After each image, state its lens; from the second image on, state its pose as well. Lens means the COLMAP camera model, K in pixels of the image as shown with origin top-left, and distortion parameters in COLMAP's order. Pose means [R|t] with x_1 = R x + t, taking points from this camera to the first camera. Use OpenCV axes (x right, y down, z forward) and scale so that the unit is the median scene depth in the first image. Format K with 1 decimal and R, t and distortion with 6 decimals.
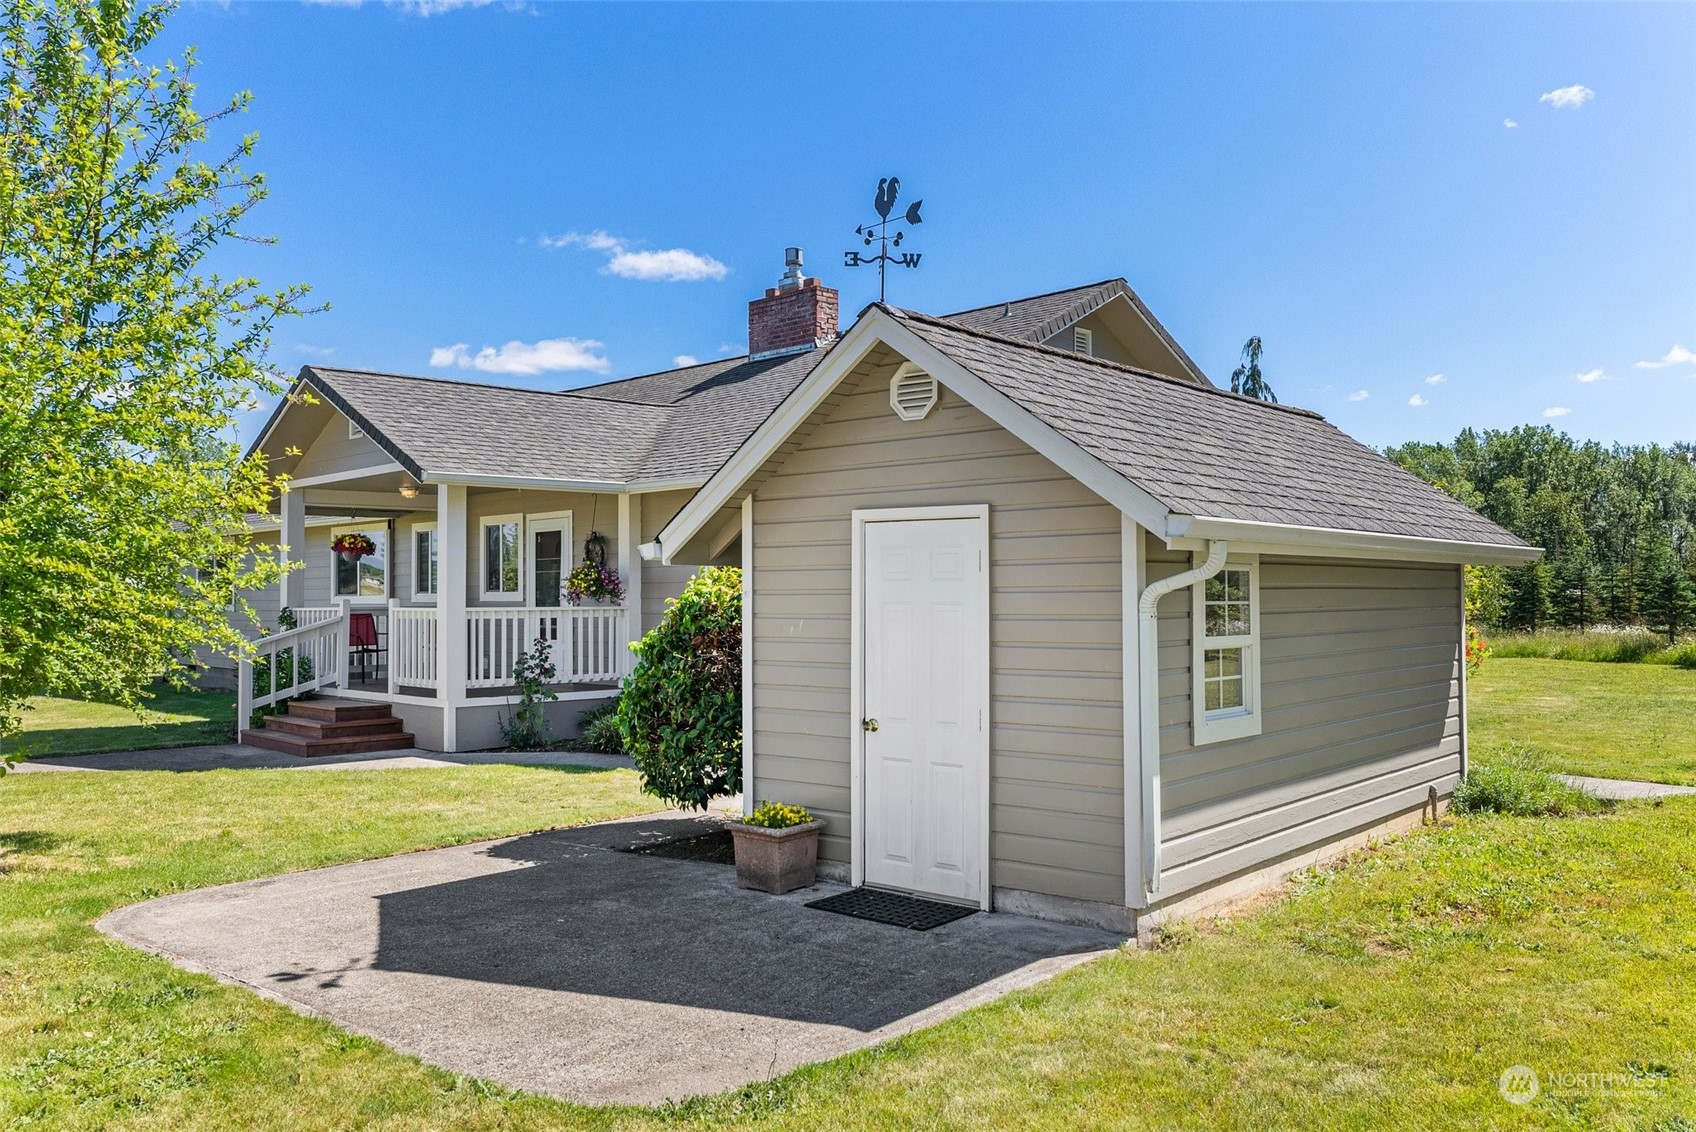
lens RADIAL K [[1372.7, 0, 848.0], [0, 1372.7, 566.0], [0, 0, 1]] dist [-0.002474, -0.004459]
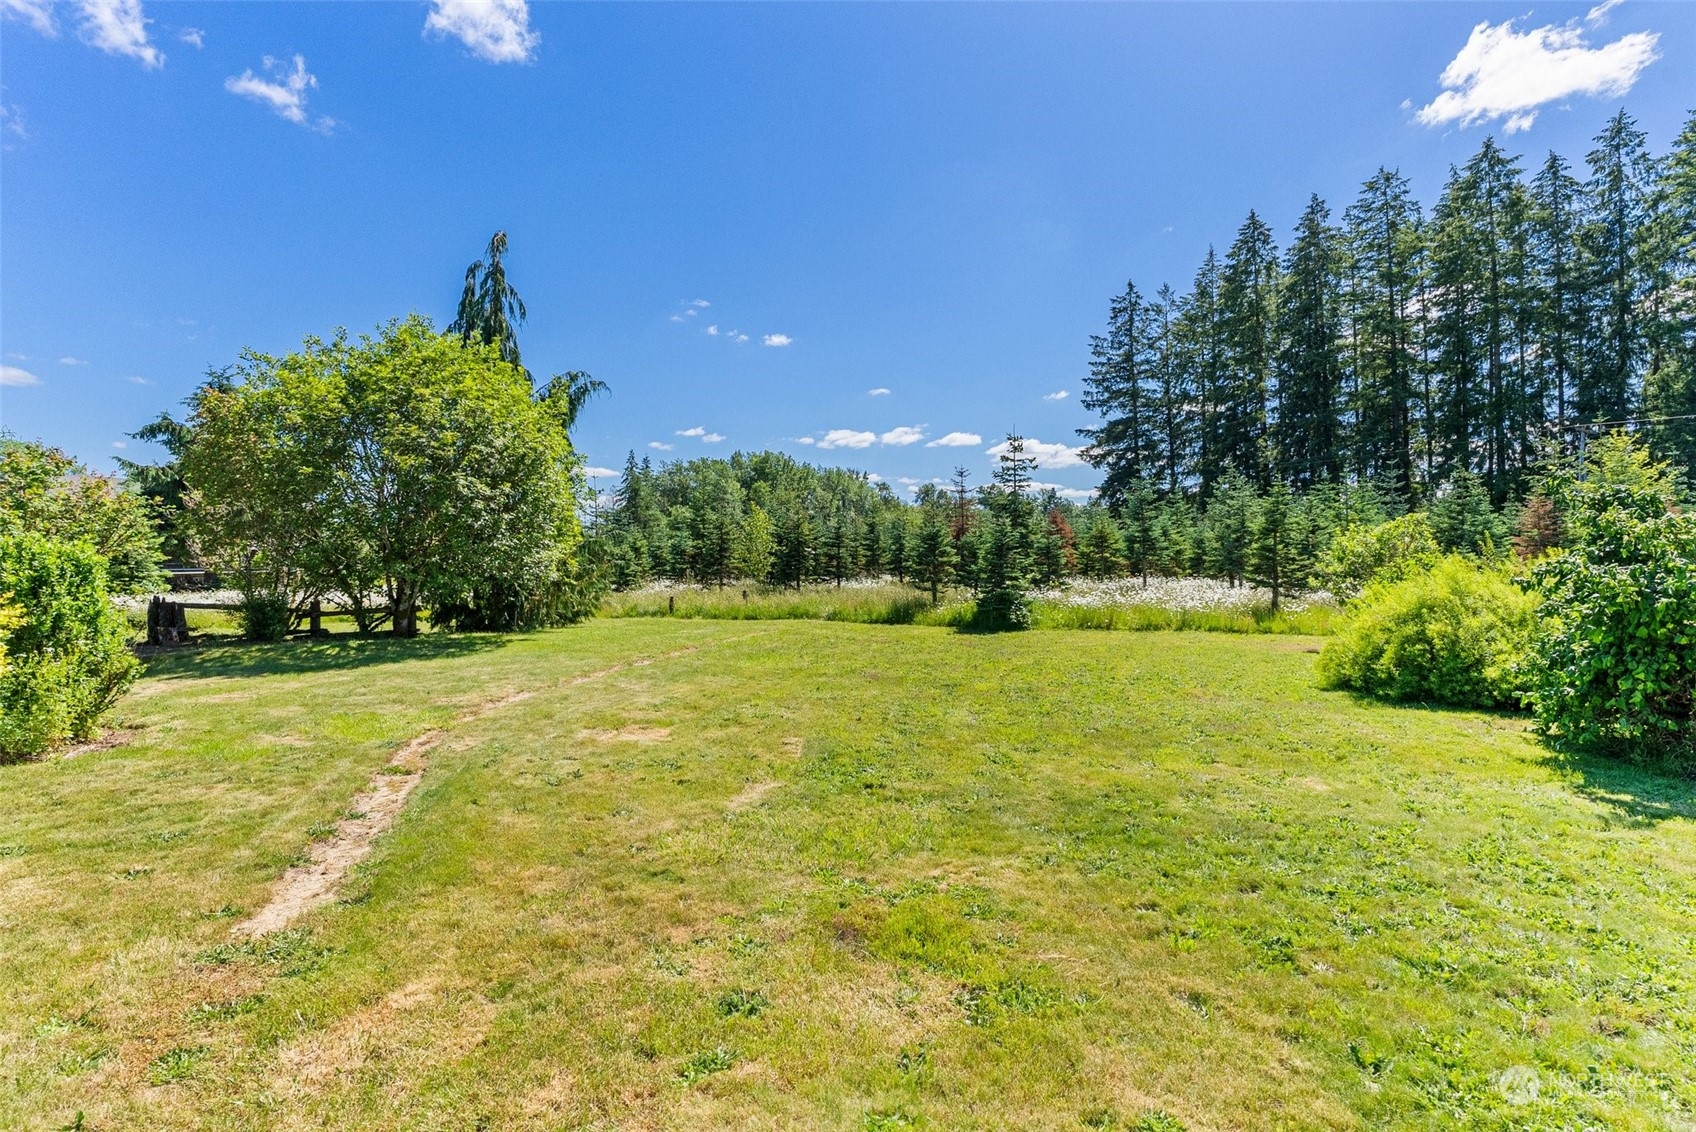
lens RADIAL K [[858.7, 0, 848.0], [0, 858.7, 566.0], [0, 0, 1]] dist [-0.000913, -0.000073]
pose [[0.850767, -0.006416, 0.525503, 0.533997], [-0.010824, 0.999499, 0.029727, 0.033505], [-0.525431, -0.030979, 0.850272, 1.199153]]
